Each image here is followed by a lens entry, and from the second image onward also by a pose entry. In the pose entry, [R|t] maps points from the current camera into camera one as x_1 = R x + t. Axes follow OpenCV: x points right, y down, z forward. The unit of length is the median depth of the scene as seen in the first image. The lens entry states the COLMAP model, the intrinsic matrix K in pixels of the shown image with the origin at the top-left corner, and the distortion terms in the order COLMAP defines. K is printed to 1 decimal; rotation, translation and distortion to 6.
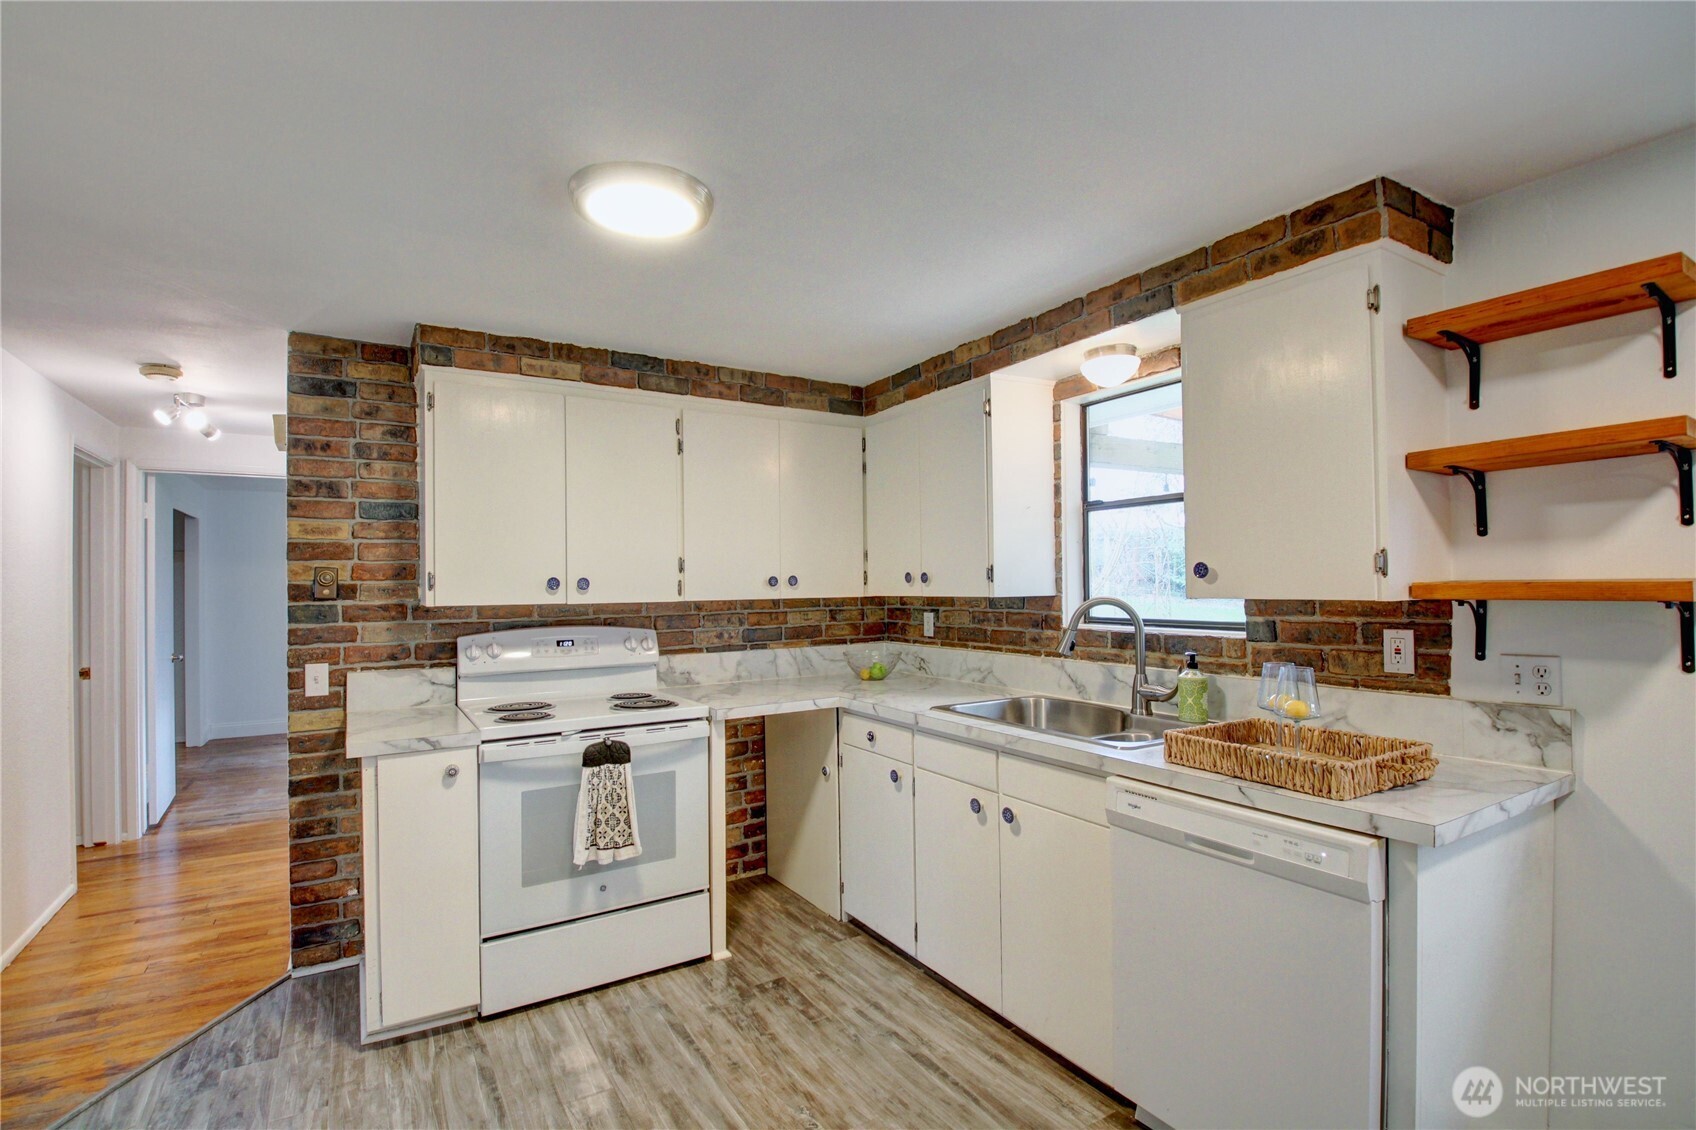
lens RADIAL K [[785.4, 0, 851.3], [0, 785.4, 569.1], [0, 0, 1]] dist [-0.003541, -0.013792]
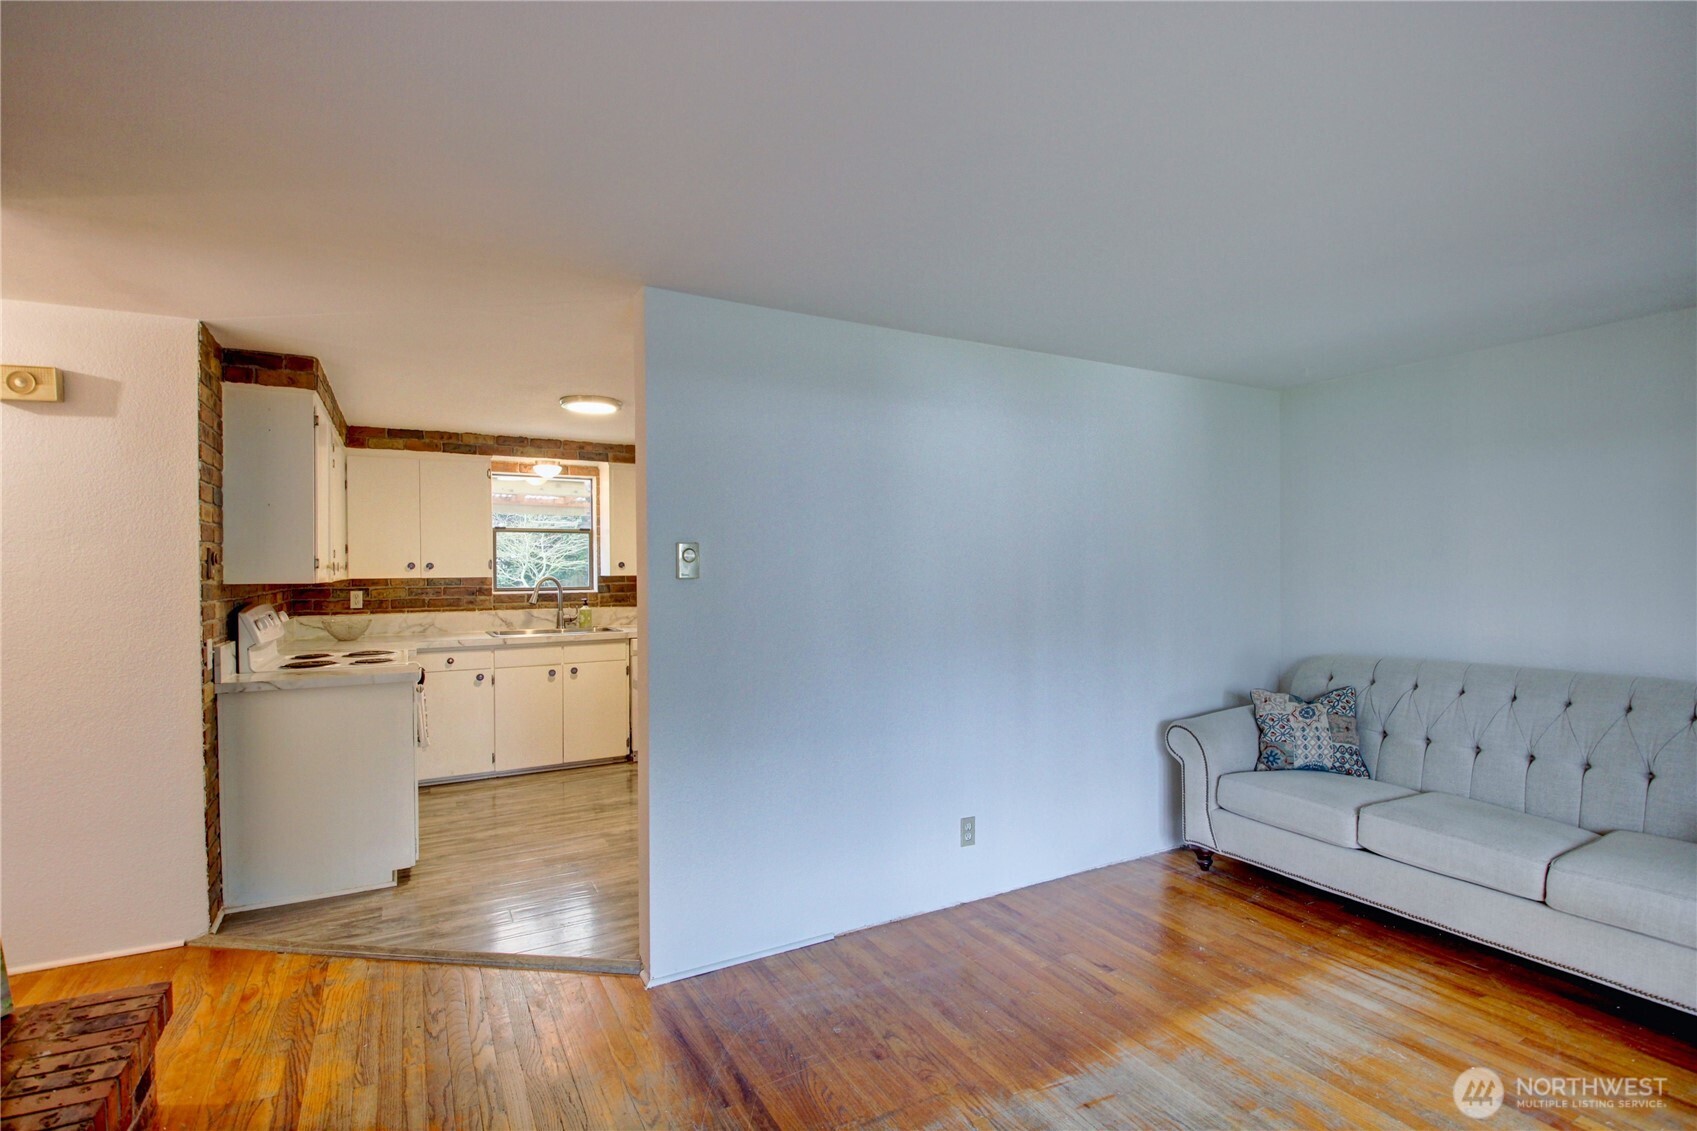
lens RADIAL K [[785.9, 0, 850.0], [0, 785.9, 569.2], [0, 0, 1]] dist [-0.003541, -0.013792]
pose [[0.036327, 0.008988, 0.999300, -1.825564], [-0.015313, 0.999847, -0.008436, 0.021399], [-0.999223, -0.014996, 0.036459, 0.100965]]
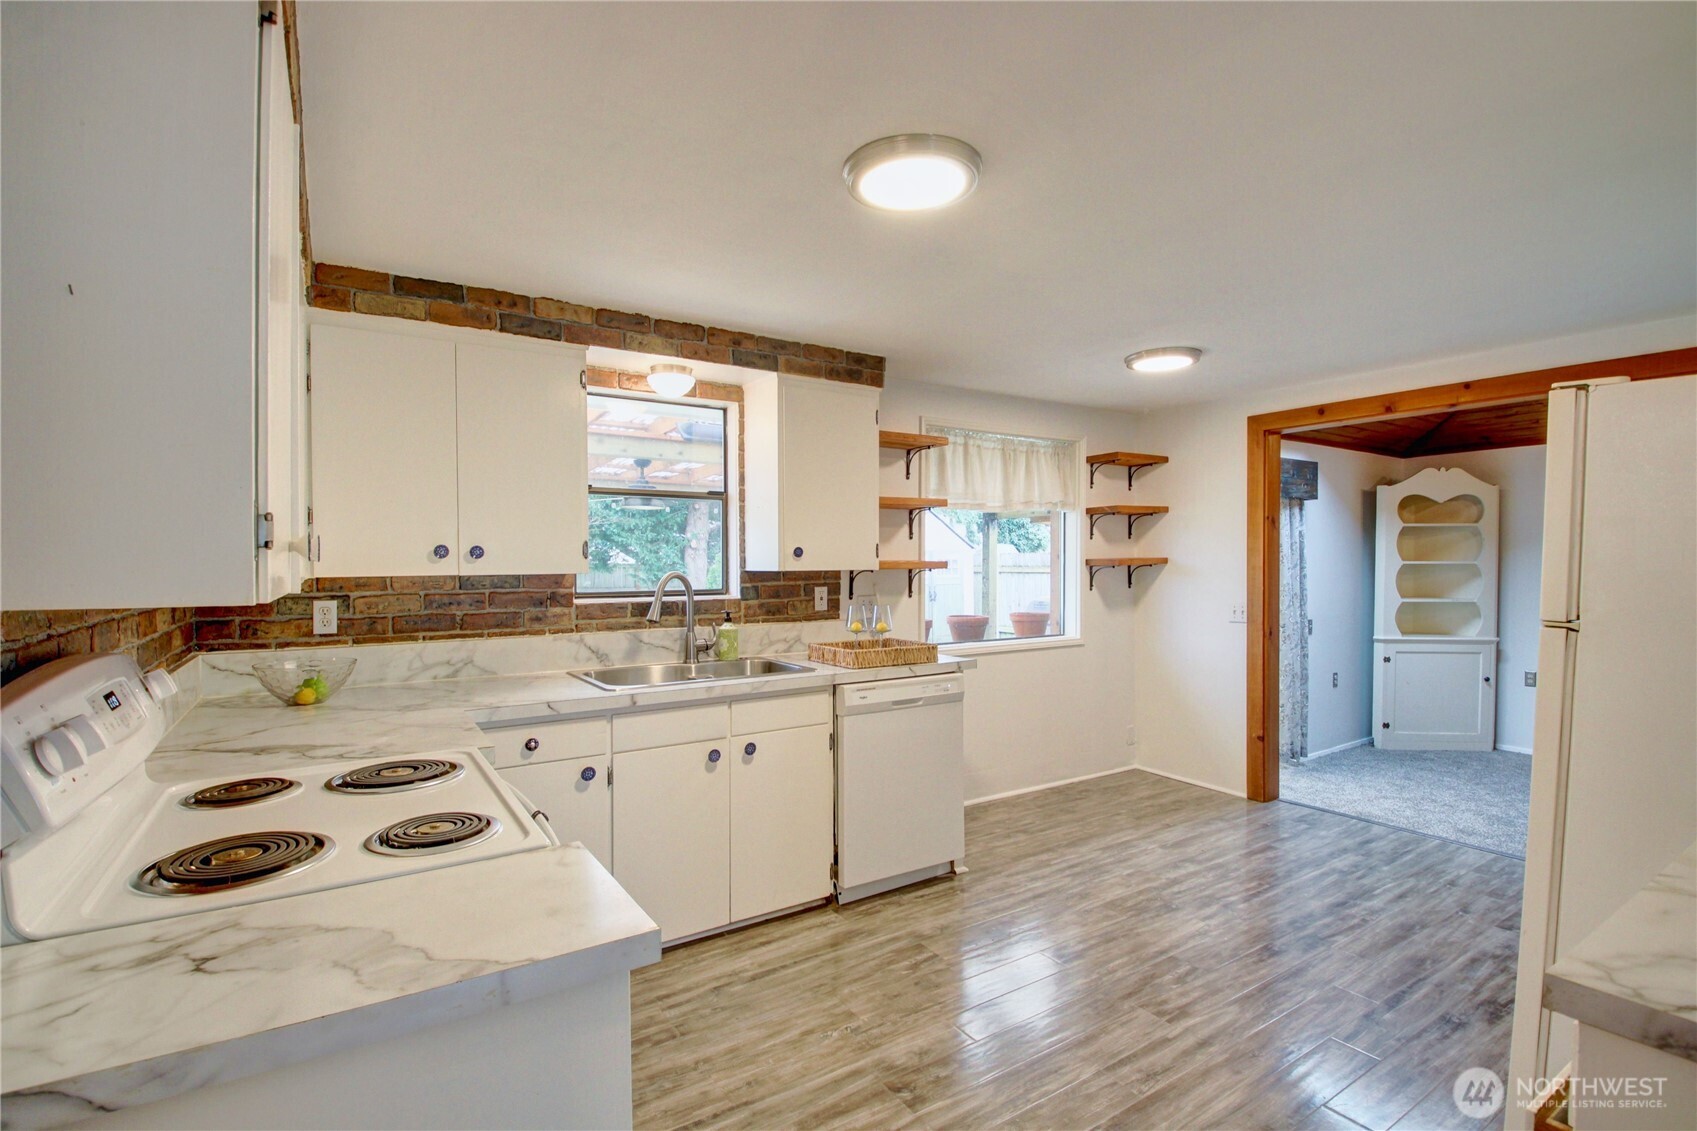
lens RADIAL K [[785.9, 0, 843.3], [0, 785.9, 564.9], [0, 0, 1]] dist [-0.003541, -0.013792]
pose [[-0.027969, 0.005472, 0.999594, -0.908900], [-0.015945, 0.999855, -0.005920, 0.028220], [-0.999482, -0.016104, -0.027878, 0.789445]]
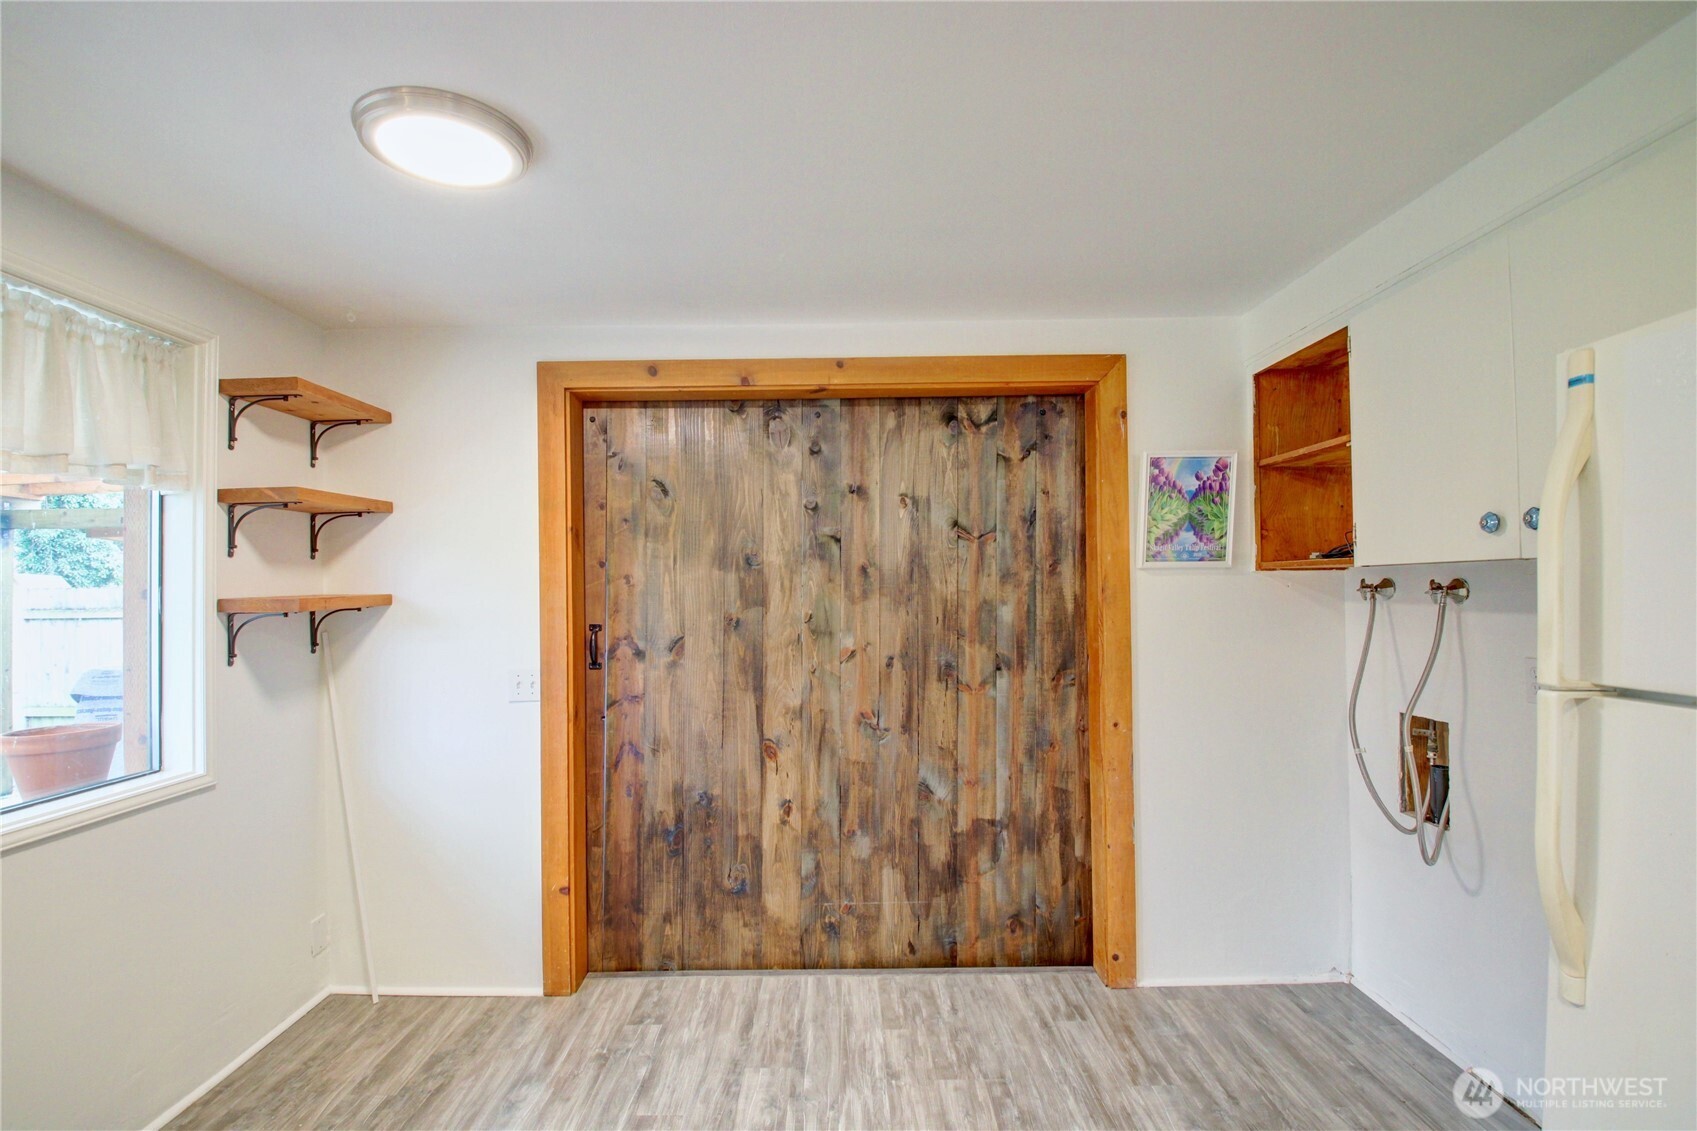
lens RADIAL K [[785.9, 0, 824.9], [0, 785.9, 581.3], [0, 0, 1]] dist [-0.003541, -0.013792]
pose [[-0.849878, 0.025972, 0.526340, -0.105486], [0.010915, 0.999438, -0.031692, 0.009364], [-0.526867, -0.021190, -0.849684, 0.547002]]
